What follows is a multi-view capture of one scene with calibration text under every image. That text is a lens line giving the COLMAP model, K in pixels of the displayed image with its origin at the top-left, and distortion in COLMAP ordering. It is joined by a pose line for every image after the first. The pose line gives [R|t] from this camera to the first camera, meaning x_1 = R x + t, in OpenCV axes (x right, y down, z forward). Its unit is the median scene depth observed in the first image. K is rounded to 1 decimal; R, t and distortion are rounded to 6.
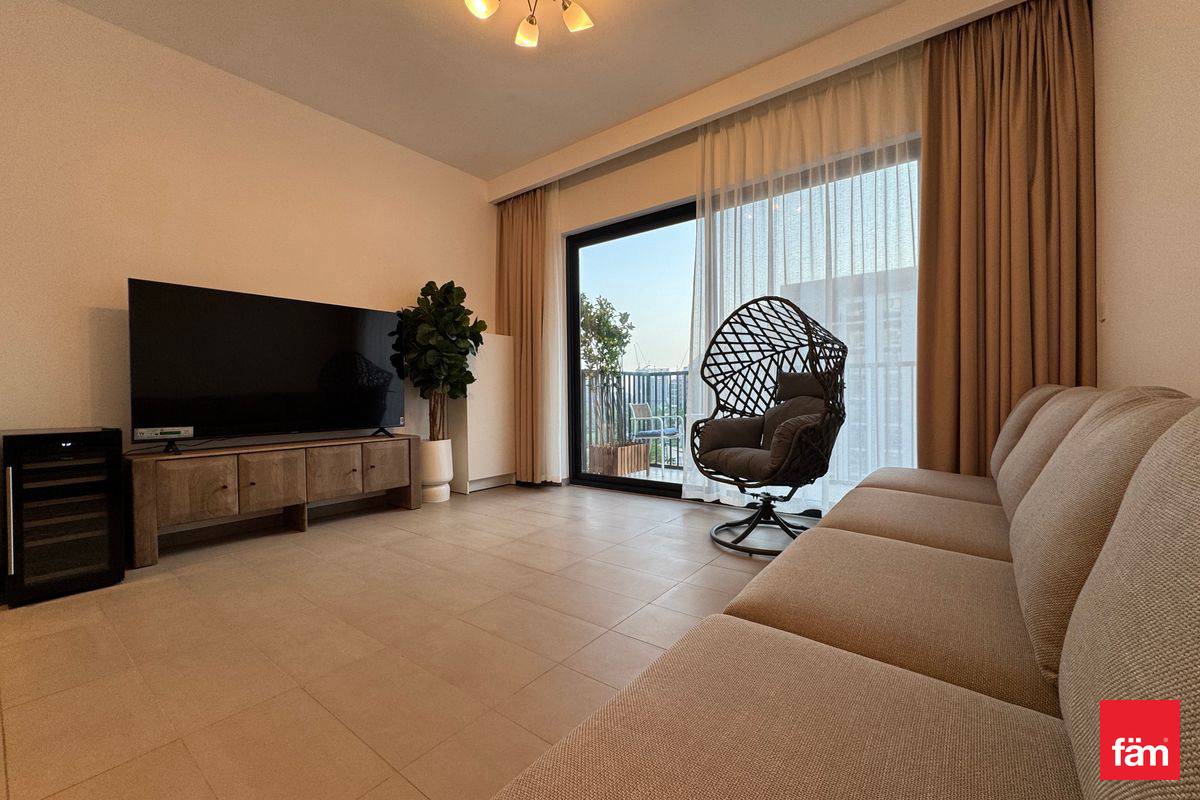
lens RADIAL K [[480.7, 0, 602.5], [0, 480.7, 398.5], [0, 0, 1]] dist [-0.003437, -0.000107]
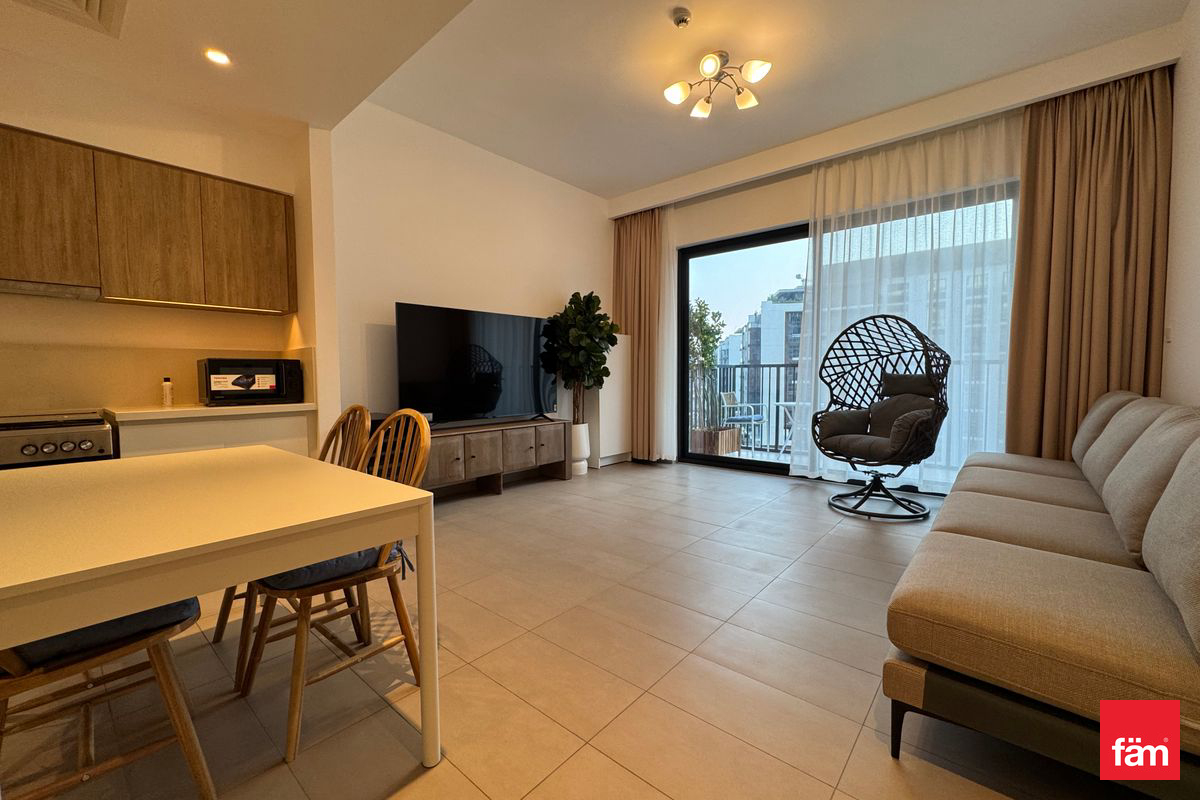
lens RADIAL K [[480.7, 0, 602.5], [0, 480.7, 398.5], [0, 0, 1]] dist [-0.003437, -0.000107]
pose [[0.998432, 0.010330, -0.055008, -0.275047], [-0.008084, 0.999131, 0.040900, -0.034135], [0.055383, -0.040391, 0.997648, -0.255236]]
